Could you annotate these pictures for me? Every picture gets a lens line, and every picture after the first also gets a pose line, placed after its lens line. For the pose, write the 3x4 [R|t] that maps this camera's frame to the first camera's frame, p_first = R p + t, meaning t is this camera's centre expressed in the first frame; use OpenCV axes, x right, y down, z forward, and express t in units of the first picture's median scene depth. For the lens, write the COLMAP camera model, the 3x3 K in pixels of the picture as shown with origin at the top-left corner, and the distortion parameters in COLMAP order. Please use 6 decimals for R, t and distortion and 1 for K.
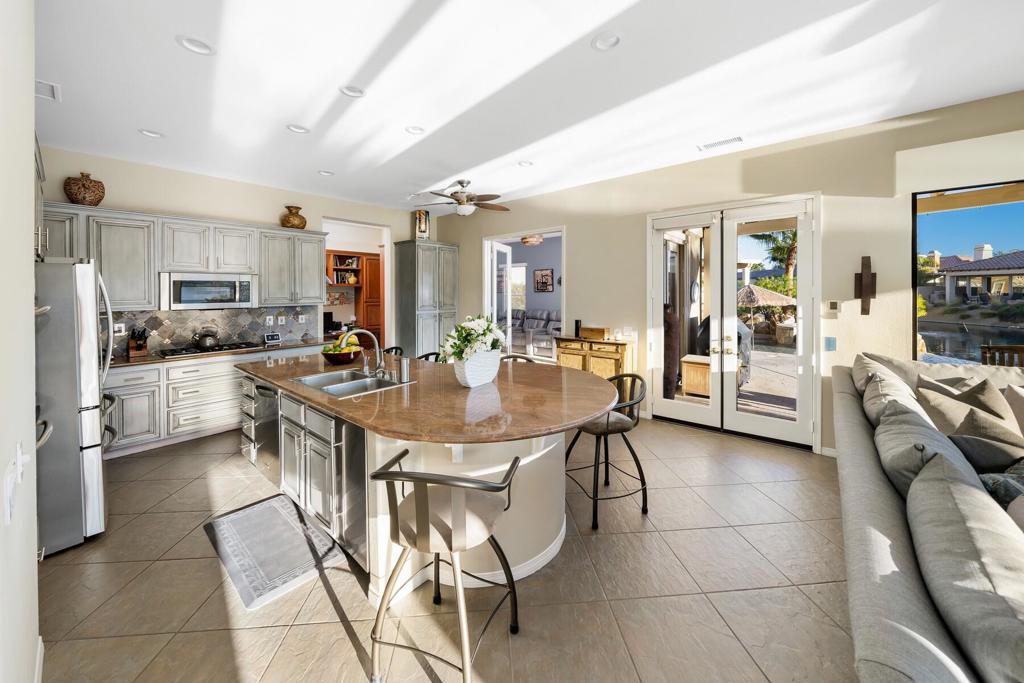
lens RADIAL K [[367.6, 0, 511.9], [0, 367.6, 290.3], [0, 0, 1]] dist [-0.002300, 0.000001]
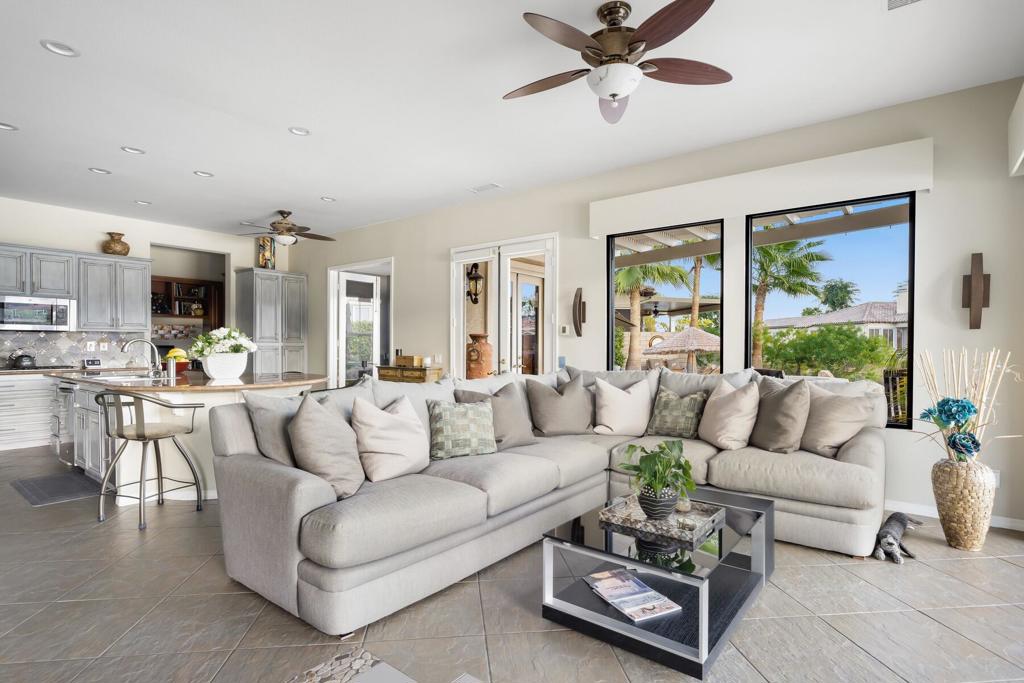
lens RADIAL K [[524.5, 0, 512.1], [0, 524.5, 350.0], [0, 0, 1]] dist [0.005855, 0.000092]
pose [[0.999665, 0.012170, 0.022838, 0.471711], [-0.012472, 0.999836, 0.013124, 0.060903], [-0.022674, -0.013404, 0.999653, -0.478584]]
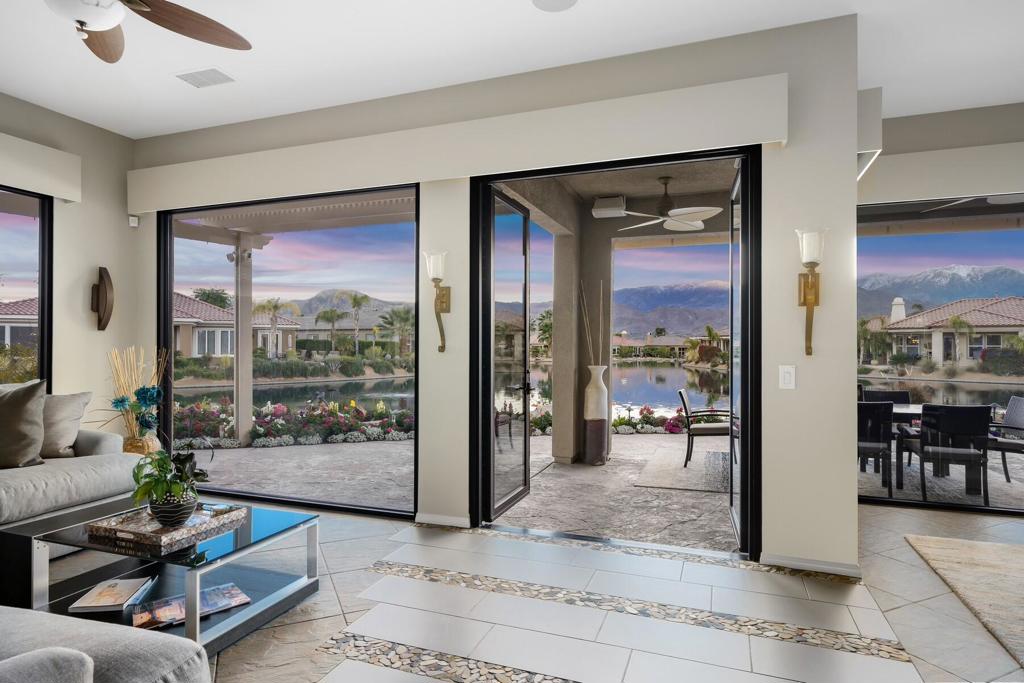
lens RADIAL K [[580.6, 0, 510.6], [0, 580.6, 345.1], [0, 0, 1]] dist [0.001576, 0.000324]
pose [[-0.352082, 0.014055, 0.935864, -0.503936], [-0.001739, 0.999876, -0.015670, 0.082310], [-0.935968, -0.007144, -0.352014, 0.377175]]
